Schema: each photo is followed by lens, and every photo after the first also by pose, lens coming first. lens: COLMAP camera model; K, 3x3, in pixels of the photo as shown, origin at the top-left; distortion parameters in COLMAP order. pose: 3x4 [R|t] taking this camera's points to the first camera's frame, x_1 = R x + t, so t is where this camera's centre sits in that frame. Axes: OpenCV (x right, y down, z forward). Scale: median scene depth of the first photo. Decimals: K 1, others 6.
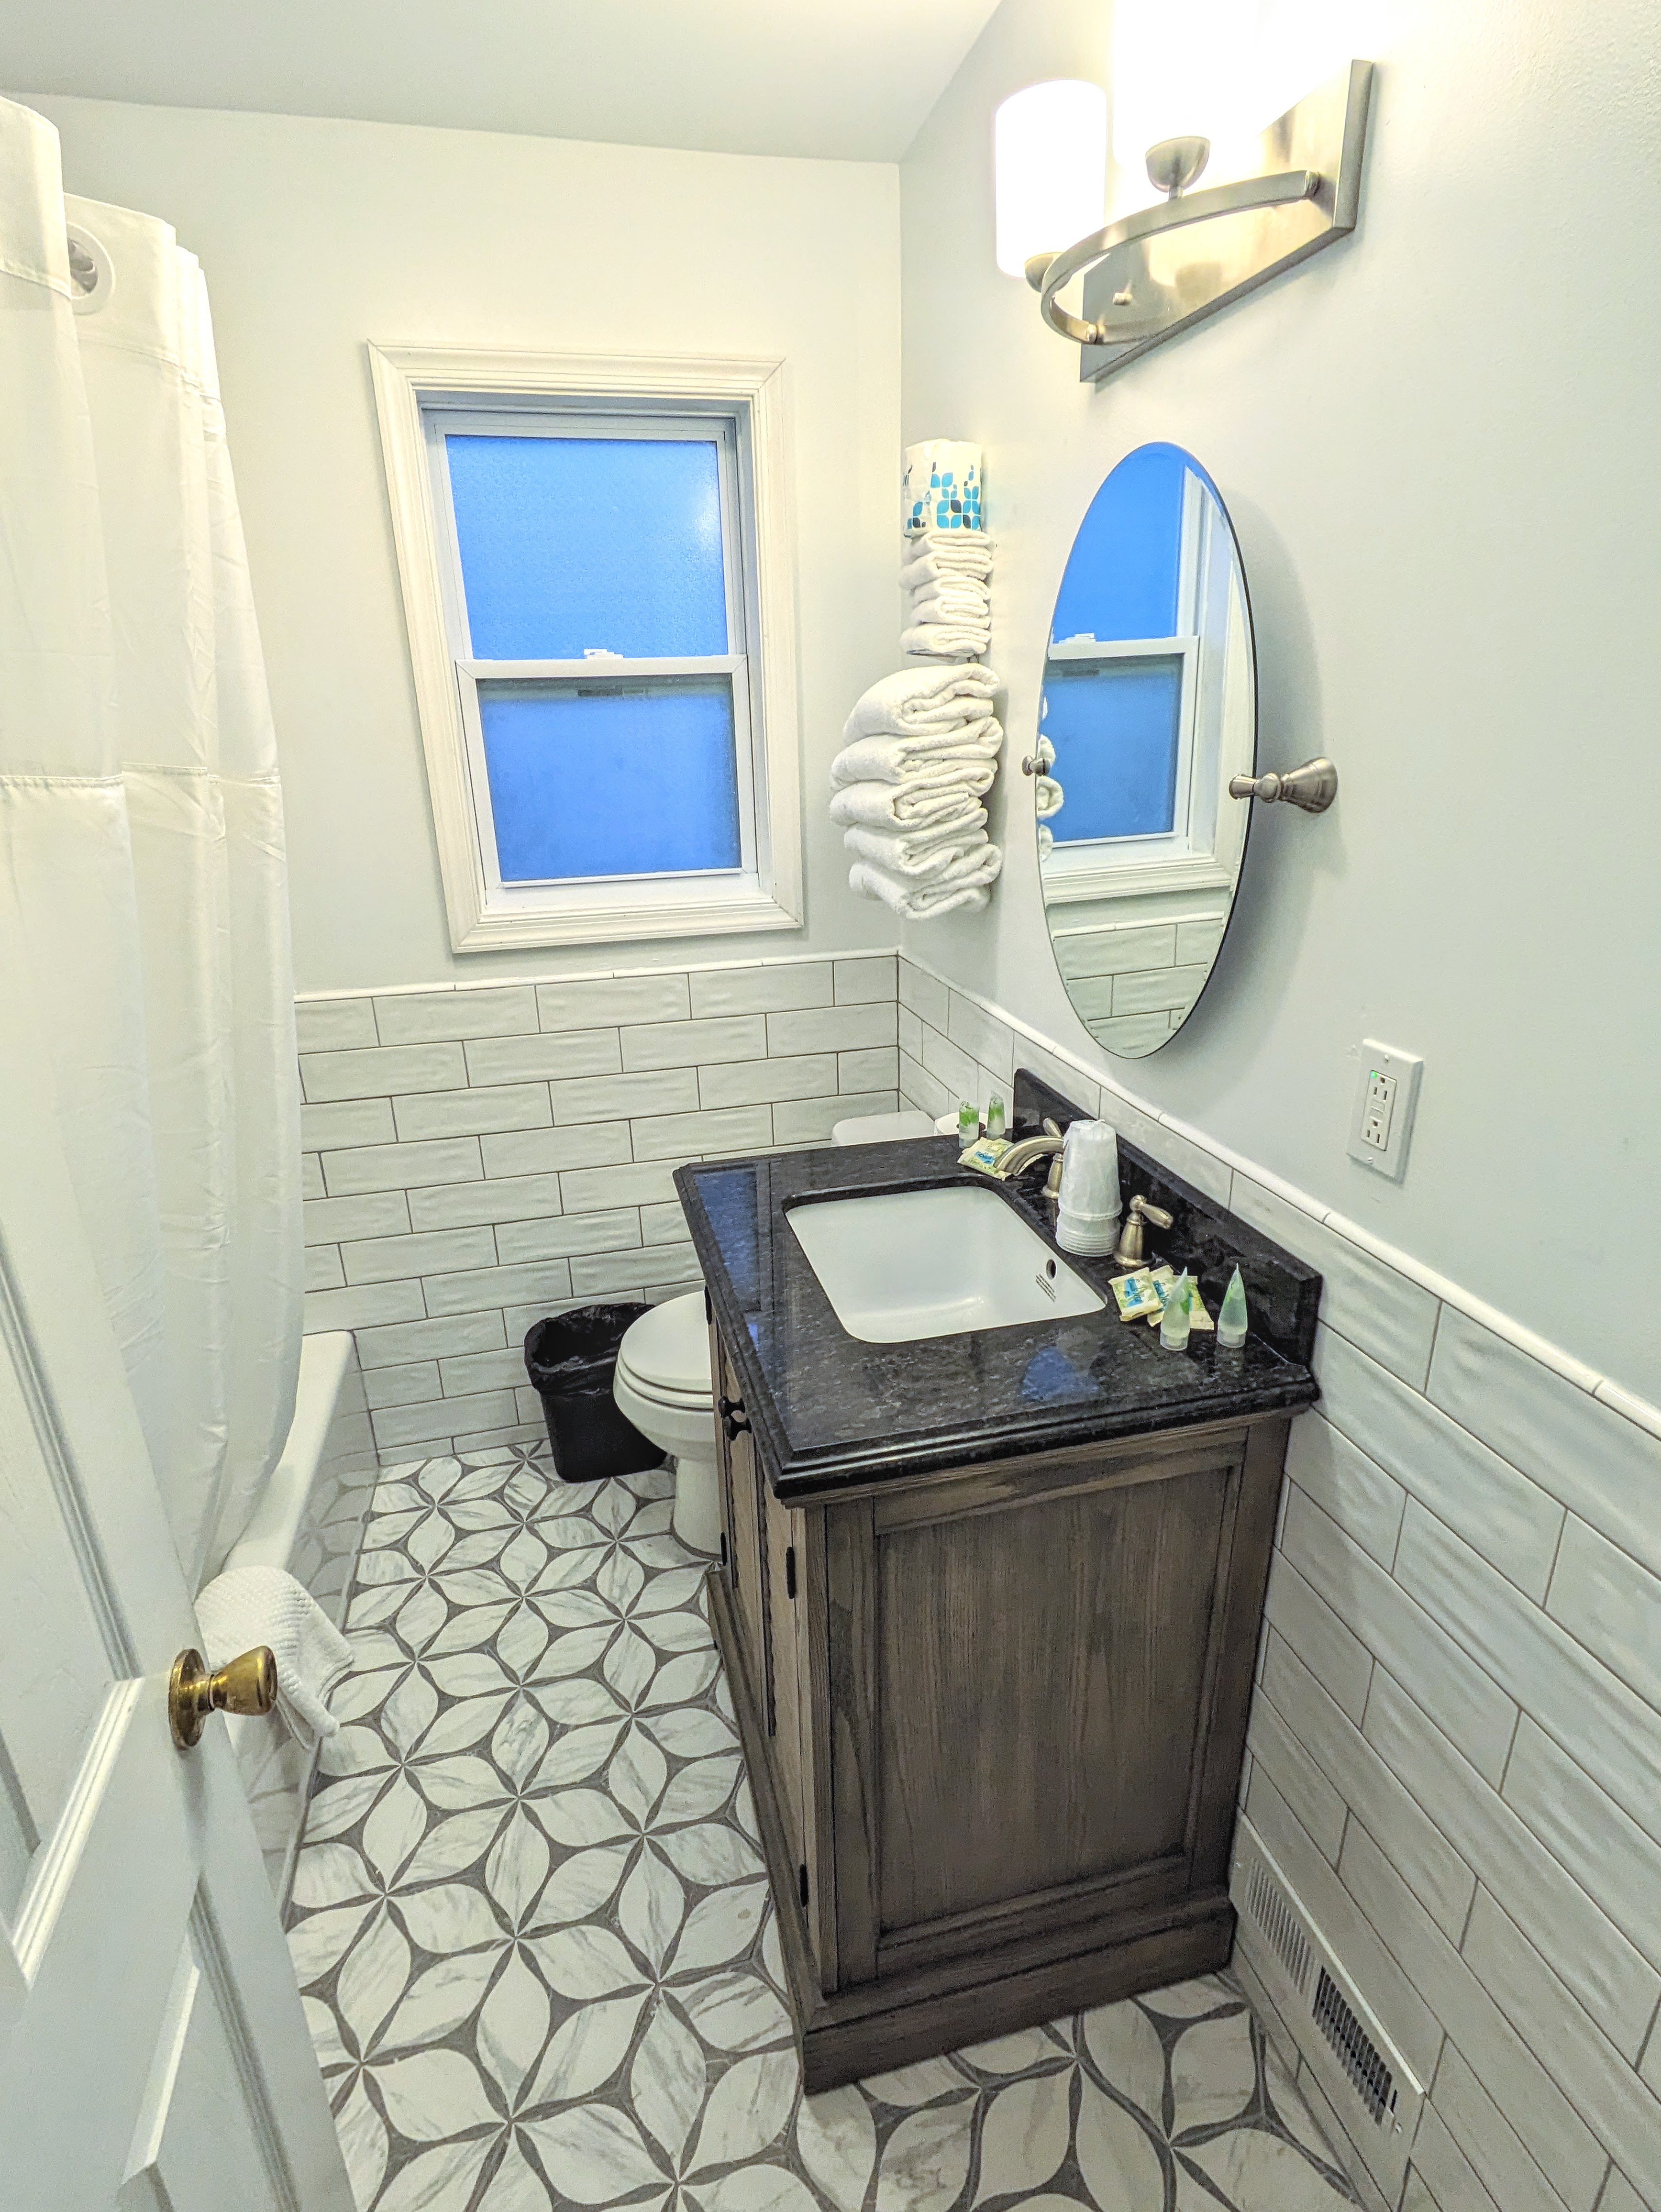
lens RADIAL K [[1136.7, 0, 830.1], [0, 1136.7, 1104.1], [0, 0, 1]] dist [-0.013191, 0.002608]
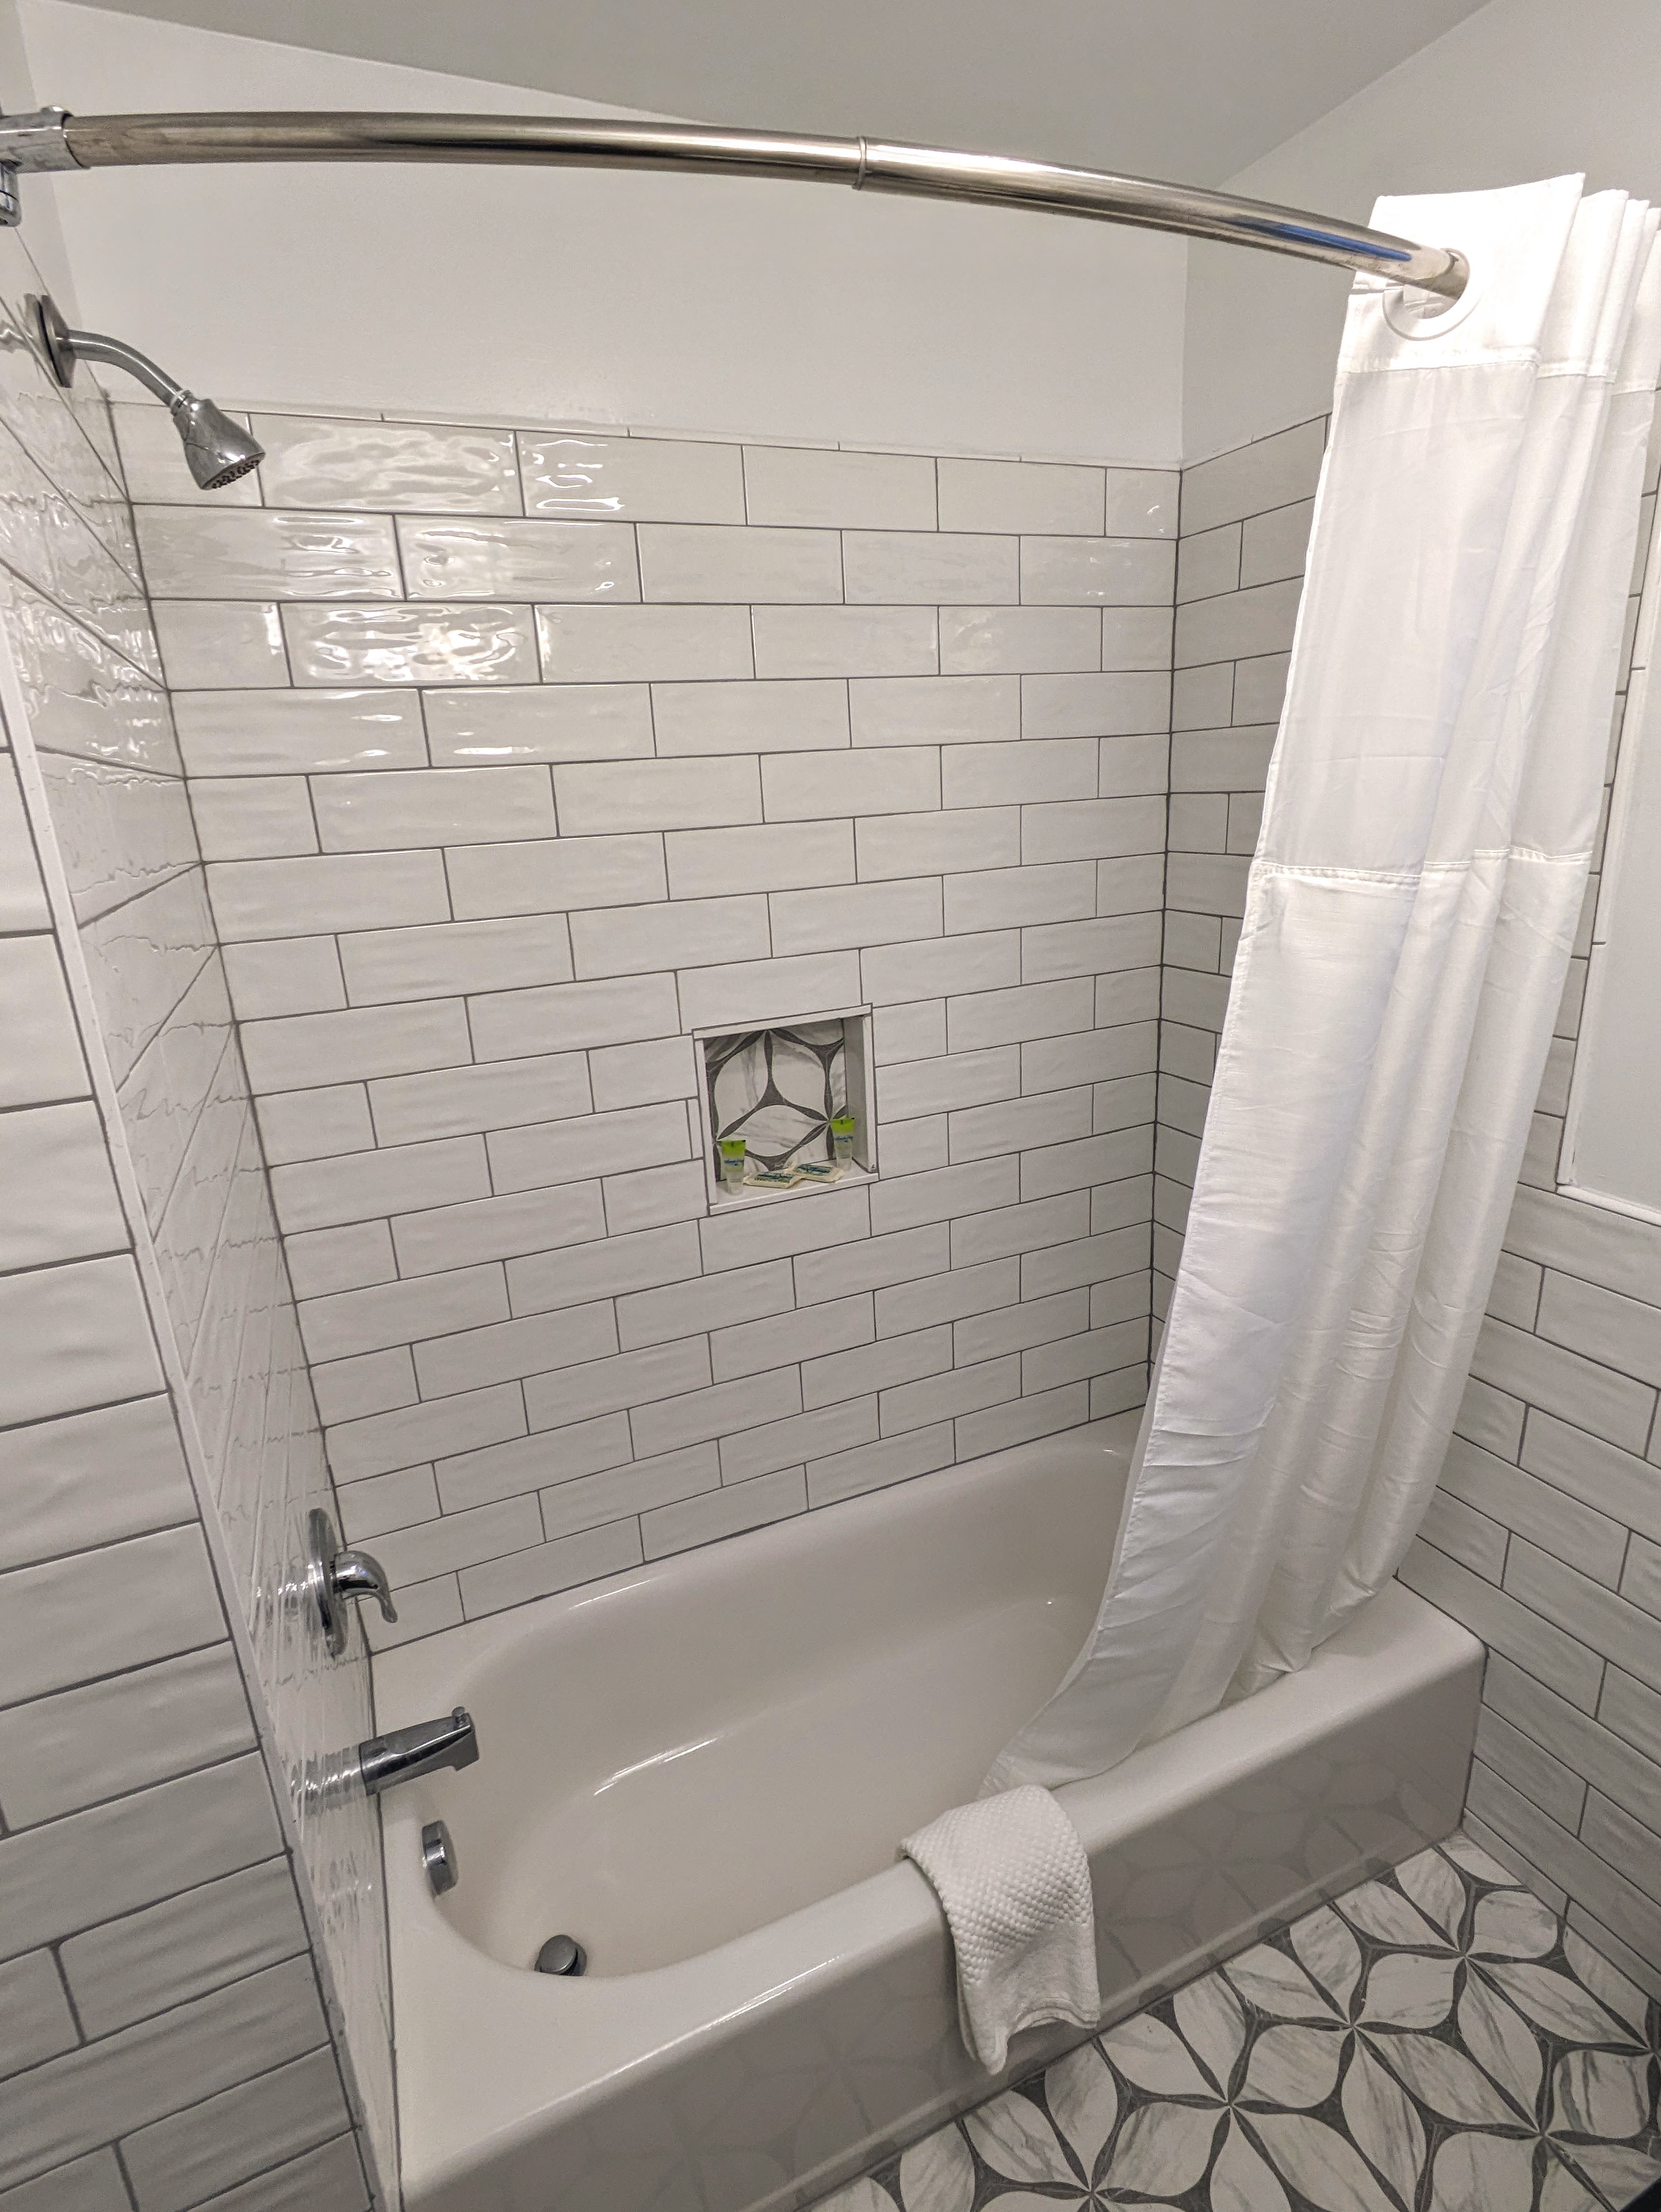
lens RADIAL K [[1136.7, 0, 831.5], [0, 1136.7, 1104.9], [0, 0, 1]] dist [-0.013191, 0.002608]
pose [[0.165796, 0.301231, -0.939027, 0.044339], [-0.289893, 0.925022, 0.245554, -0.143693], [0.942589, 0.231505, 0.240689, 0.411099]]
